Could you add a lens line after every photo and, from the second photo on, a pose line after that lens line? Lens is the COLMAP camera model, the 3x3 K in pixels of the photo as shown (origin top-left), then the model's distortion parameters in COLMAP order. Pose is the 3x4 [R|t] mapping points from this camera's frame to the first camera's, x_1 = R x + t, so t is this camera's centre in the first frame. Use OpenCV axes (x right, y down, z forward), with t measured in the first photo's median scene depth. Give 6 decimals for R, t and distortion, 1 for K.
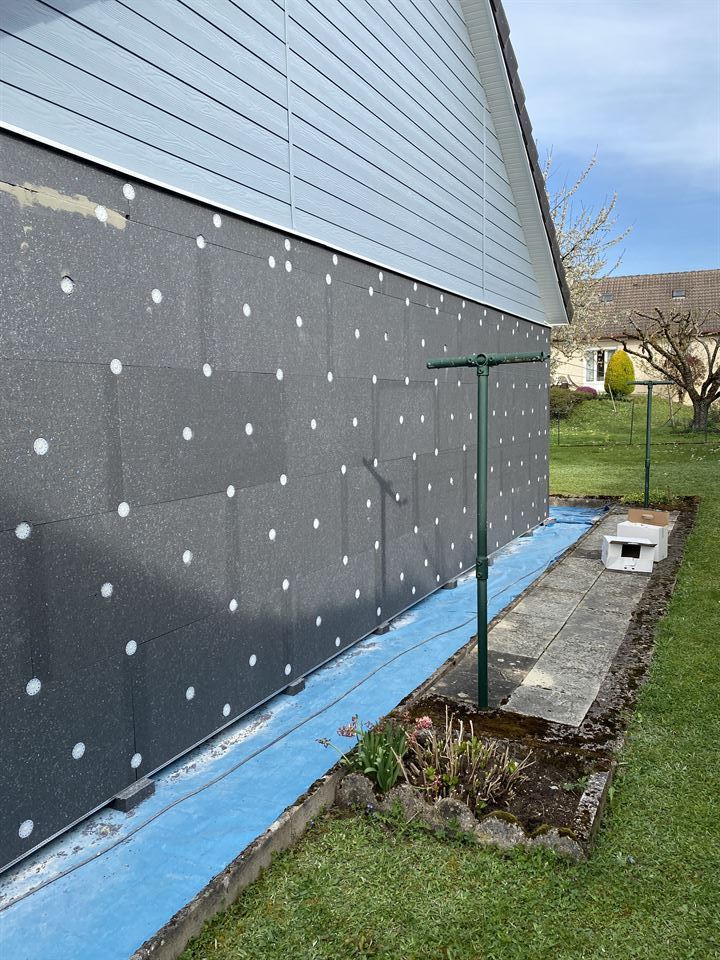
lens RADIAL K [[731.5, 0, 358.8], [0, 731.5, 480.7], [0, 0, 1]] dist [0.029465, -0.010254]
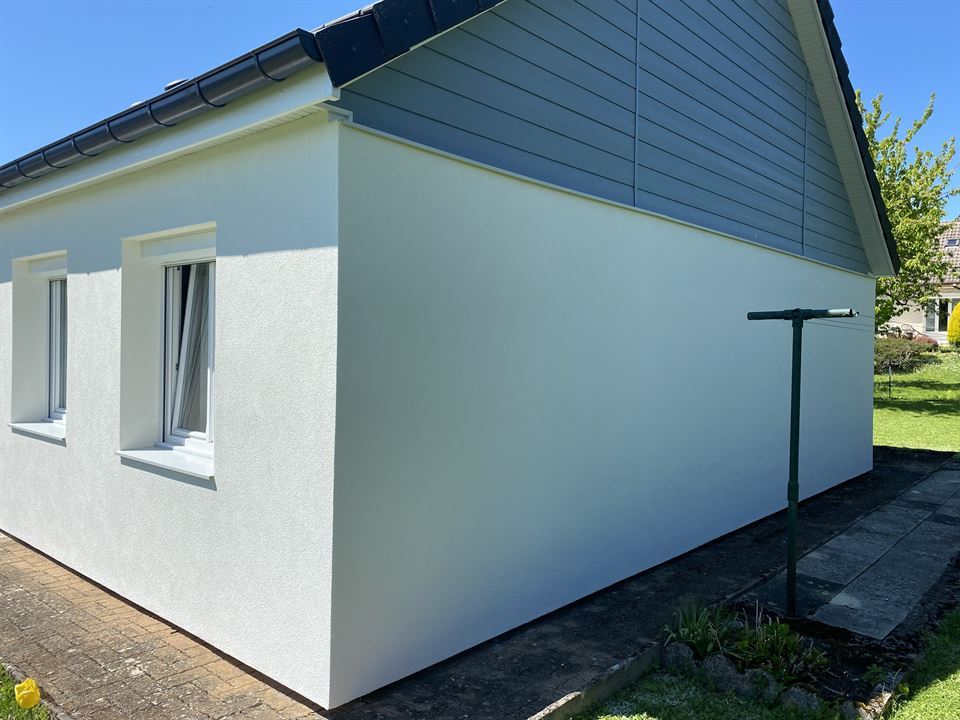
lens RADIAL K [[731.5, 0, 482.1], [0, 731.5, 356.9], [0, 0, 1]] dist [0.029465, -0.010254]
pose [[0.969440, 0.034881, -0.242836, -0.032050], [-0.055985, 0.995177, -0.080554, 0.026130], [0.238855, 0.091687, 0.966717, -0.259223]]
